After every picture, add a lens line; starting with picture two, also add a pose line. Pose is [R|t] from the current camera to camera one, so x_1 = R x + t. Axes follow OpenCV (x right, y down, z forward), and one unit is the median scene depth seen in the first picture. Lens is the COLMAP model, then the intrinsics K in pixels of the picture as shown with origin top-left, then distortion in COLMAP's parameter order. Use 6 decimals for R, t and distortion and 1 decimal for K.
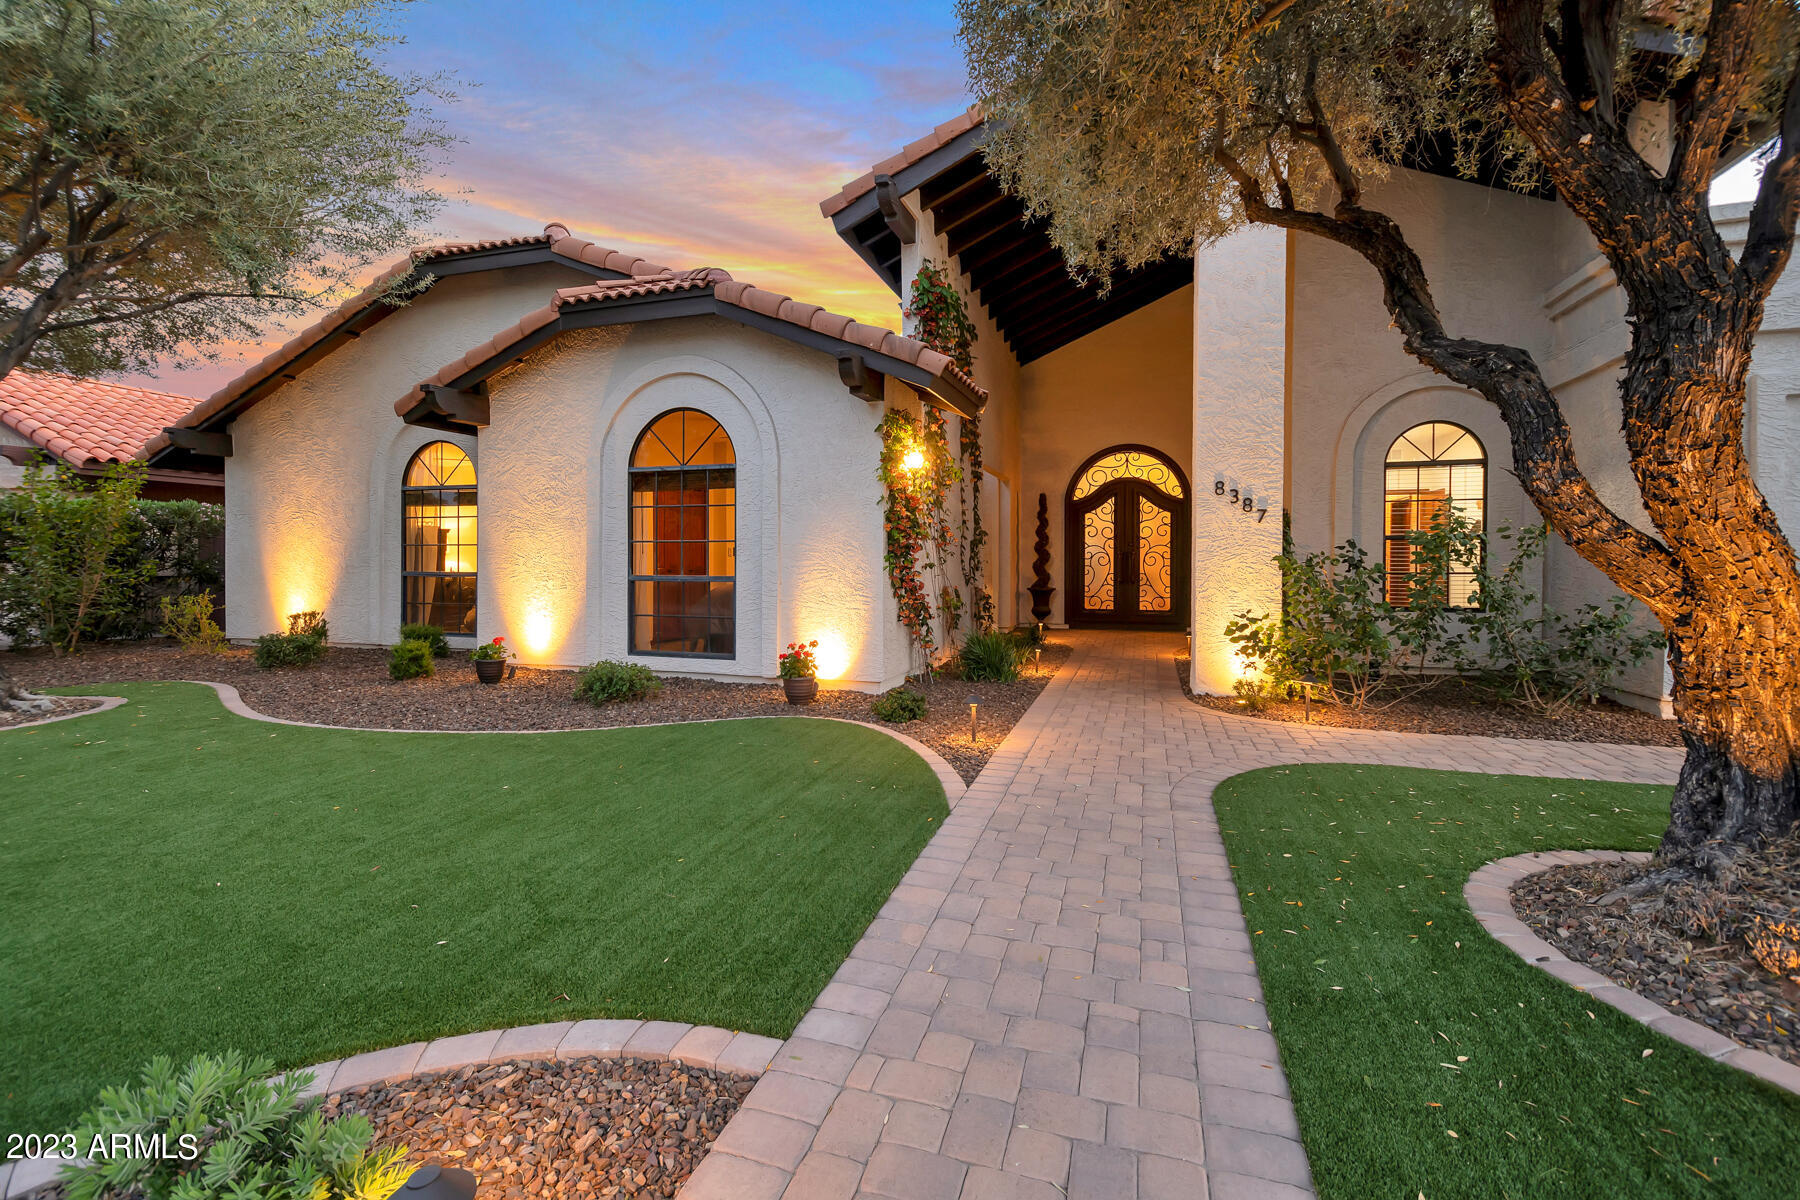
lens RADIAL K [[786.0, 0, 888.6], [0, 786.0, 572.2], [0, 0, 1]] dist [0.007861, -0.000042]
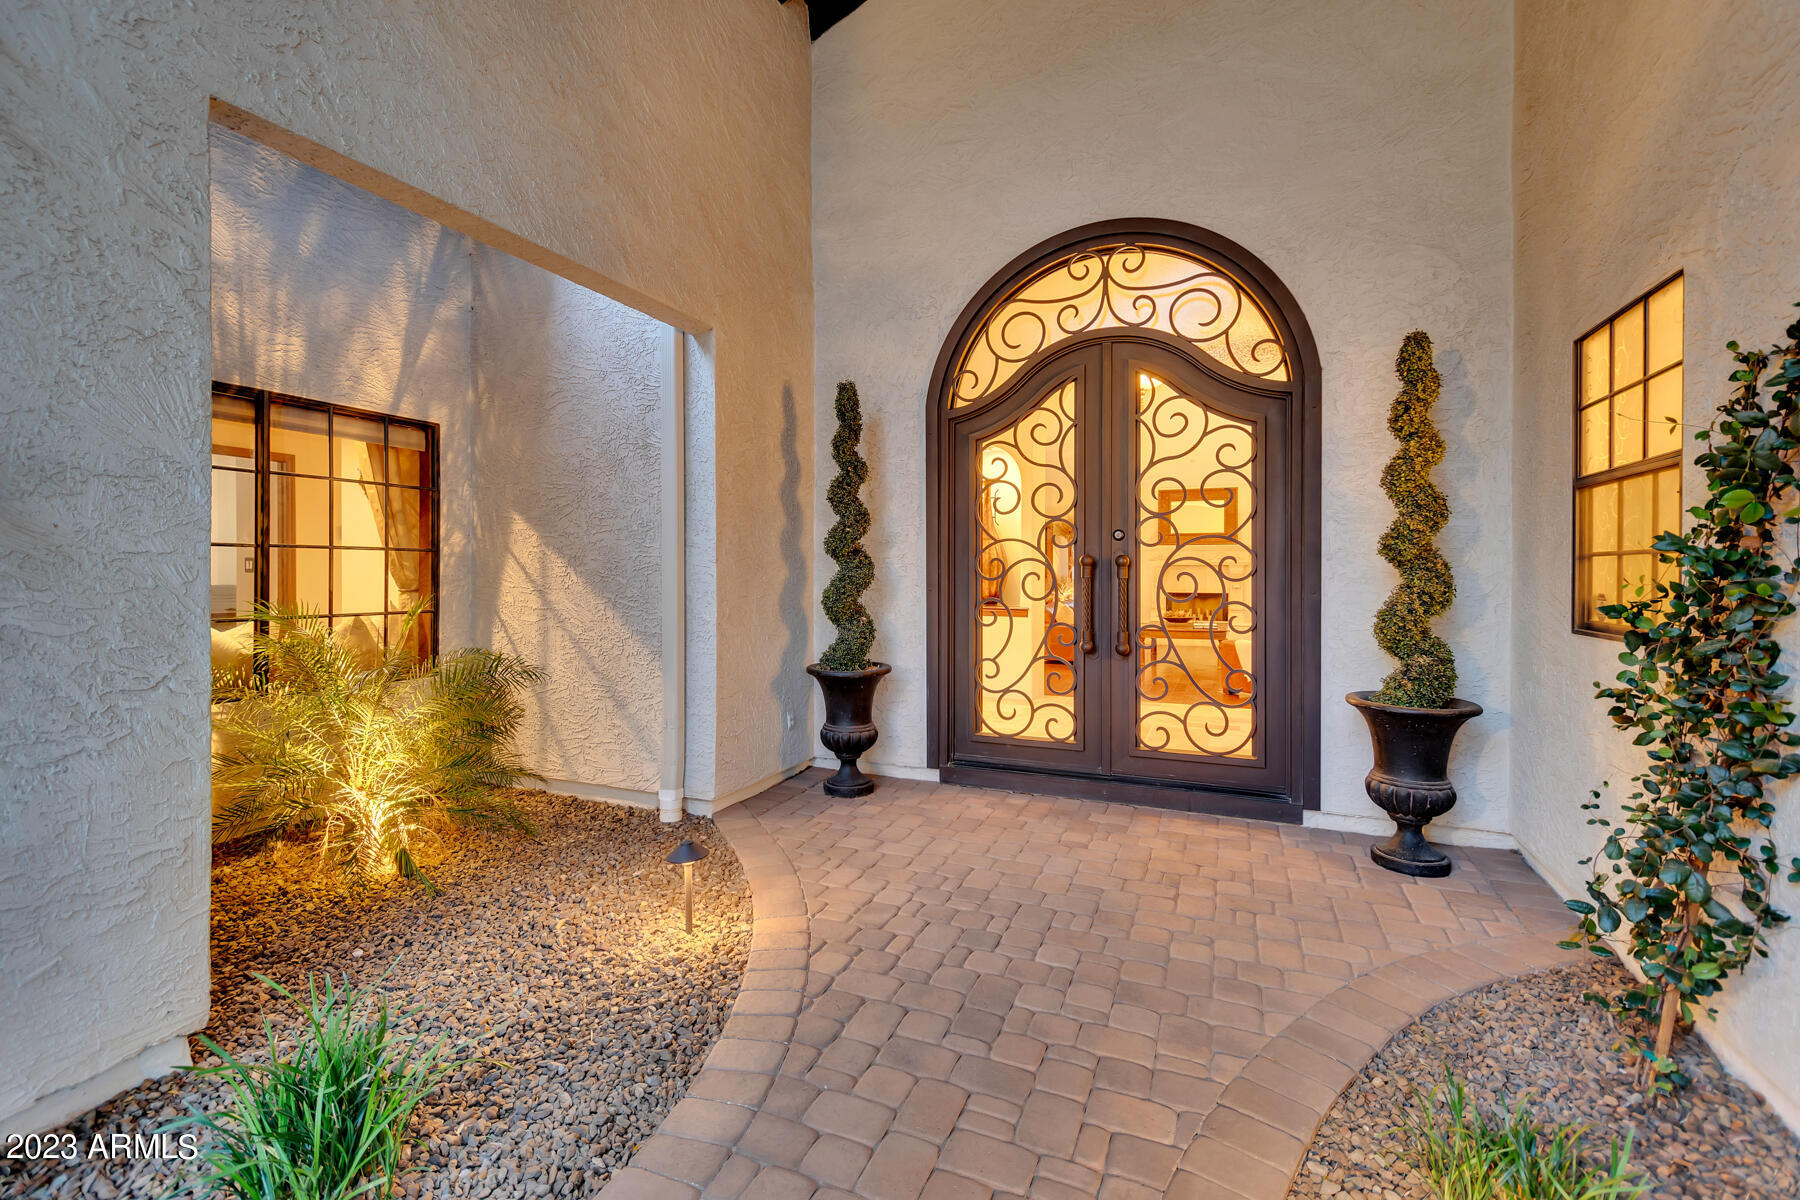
lens RADIAL K [[786.0, 0, 888.6], [0, 786.0, 572.2], [0, 0, 1]] dist [0.007861, -0.000042]
pose [[0.996580, -0.001810, -0.082617, 0.318100], [0.001279, 0.999978, -0.006479, -0.024005], [0.082627, 0.006351, 0.996560, 0.886031]]
